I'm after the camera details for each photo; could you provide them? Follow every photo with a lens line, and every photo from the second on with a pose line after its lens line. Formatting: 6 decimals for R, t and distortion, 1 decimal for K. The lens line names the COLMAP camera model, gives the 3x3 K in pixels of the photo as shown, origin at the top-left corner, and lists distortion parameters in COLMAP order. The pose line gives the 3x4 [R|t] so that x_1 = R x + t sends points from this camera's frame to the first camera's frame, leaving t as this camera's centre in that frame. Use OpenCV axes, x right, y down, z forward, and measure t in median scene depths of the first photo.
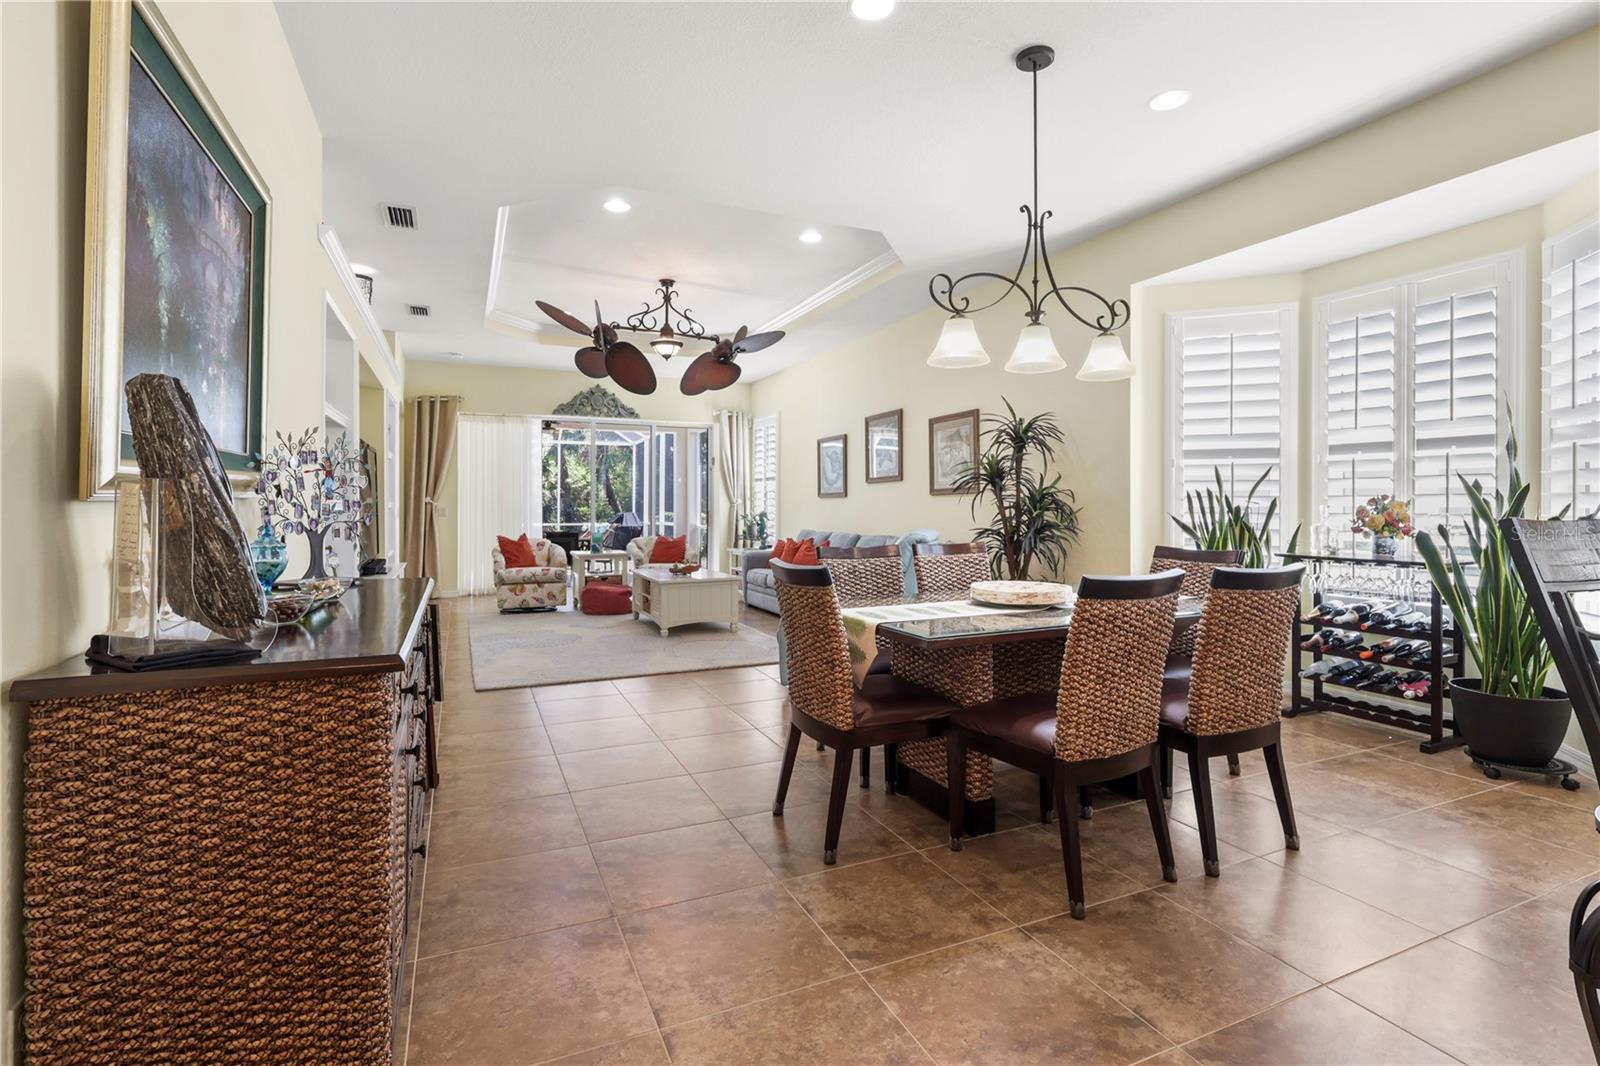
lens RADIAL K [[741.4, 0, 790.5], [0, 741.4, 505.4], [0, 0, 1]] dist [-0.000433, -0.000072]
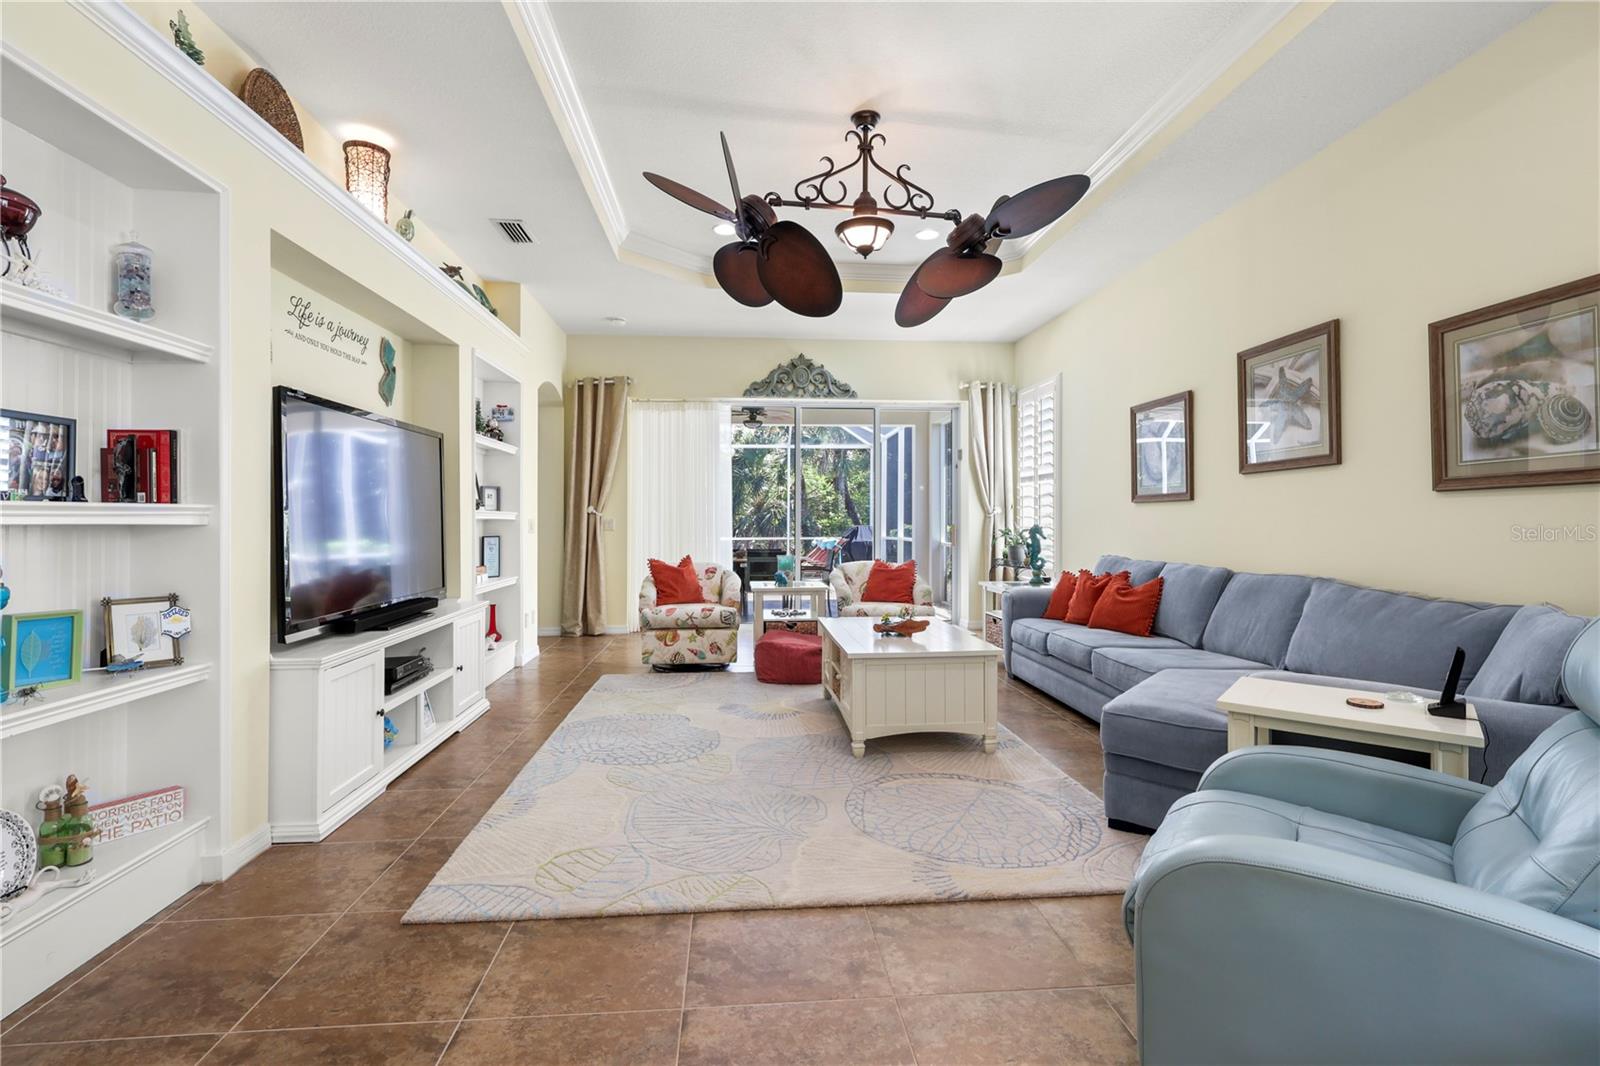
lens RADIAL K [[741.4, 0, 794.5], [0, 741.4, 515.7], [0, 0, 1]] dist [-0.000433, -0.000072]
pose [[0.944652, -0.002312, -0.328065, -0.026784], [0.001638, 0.999996, -0.002332, 0.001052], [0.328069, 0.001665, 0.944652, 0.360427]]
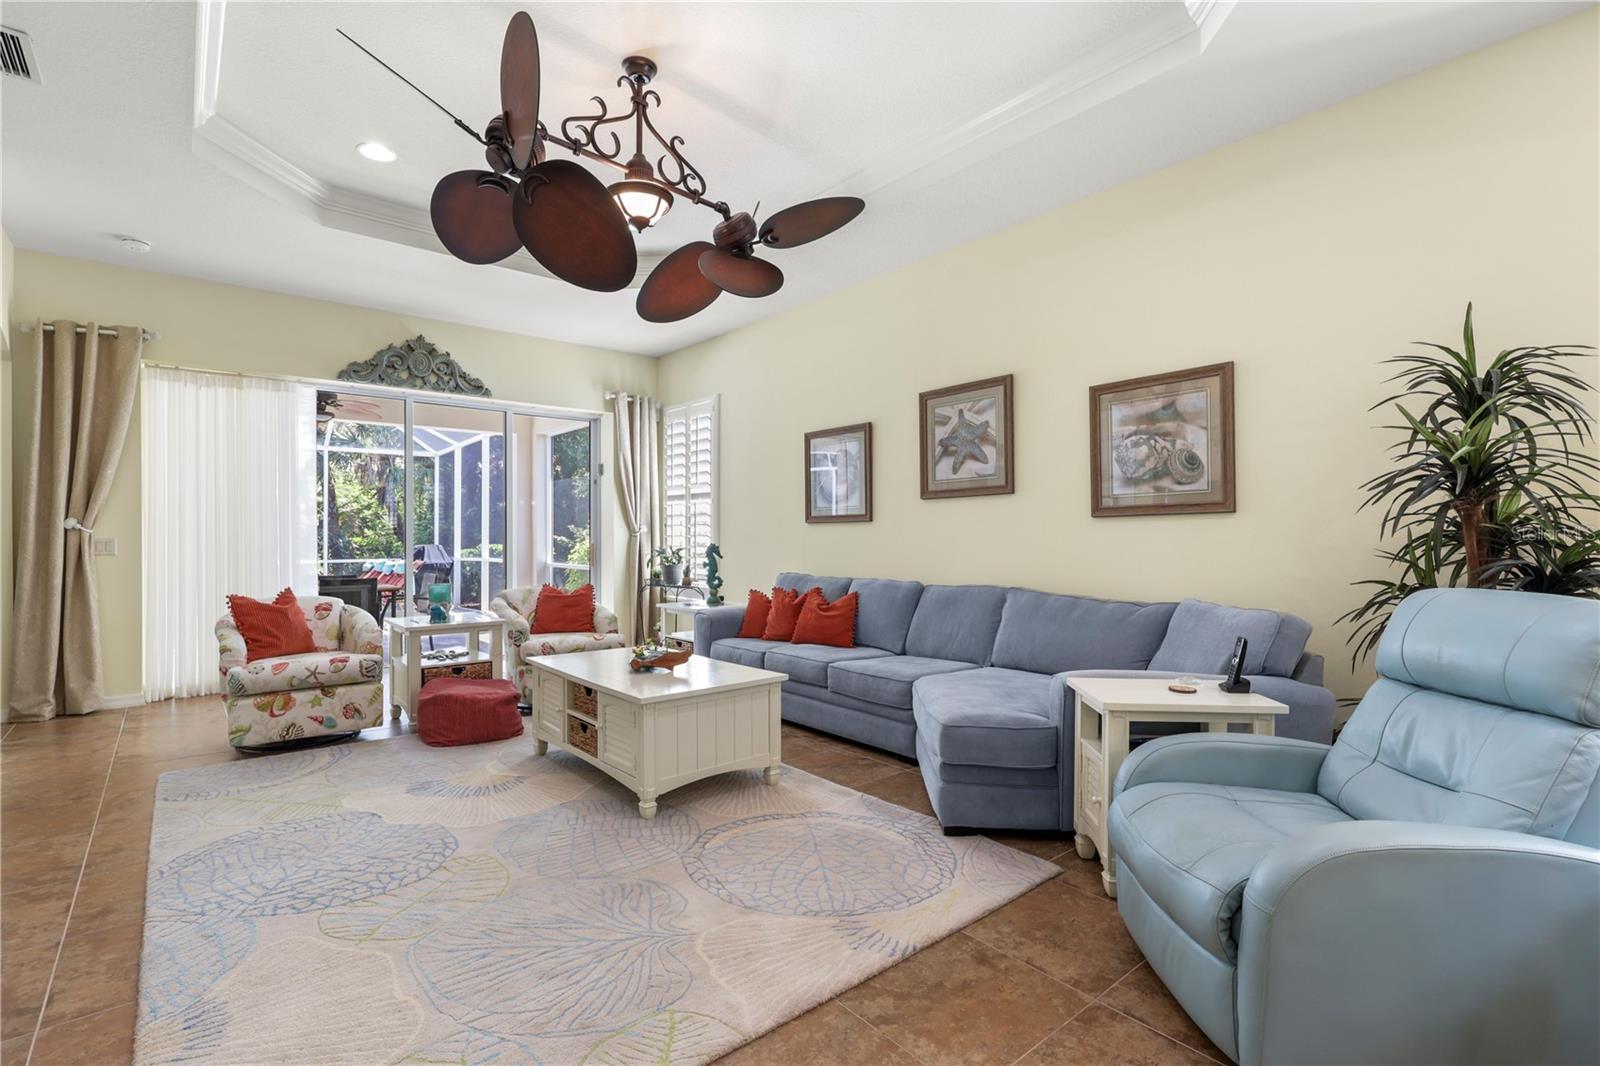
lens RADIAL K [[741.4, 0, 791.8], [0, 741.4, 540.5], [0, 0, 1]] dist [-0.000433, -0.000072]
pose [[0.962751, -0.001056, 0.270386, -0.161008], [-0.000694, 0.999979, 0.006374, 0.000670], [-0.270387, -0.006324, 0.962731, 0.407751]]
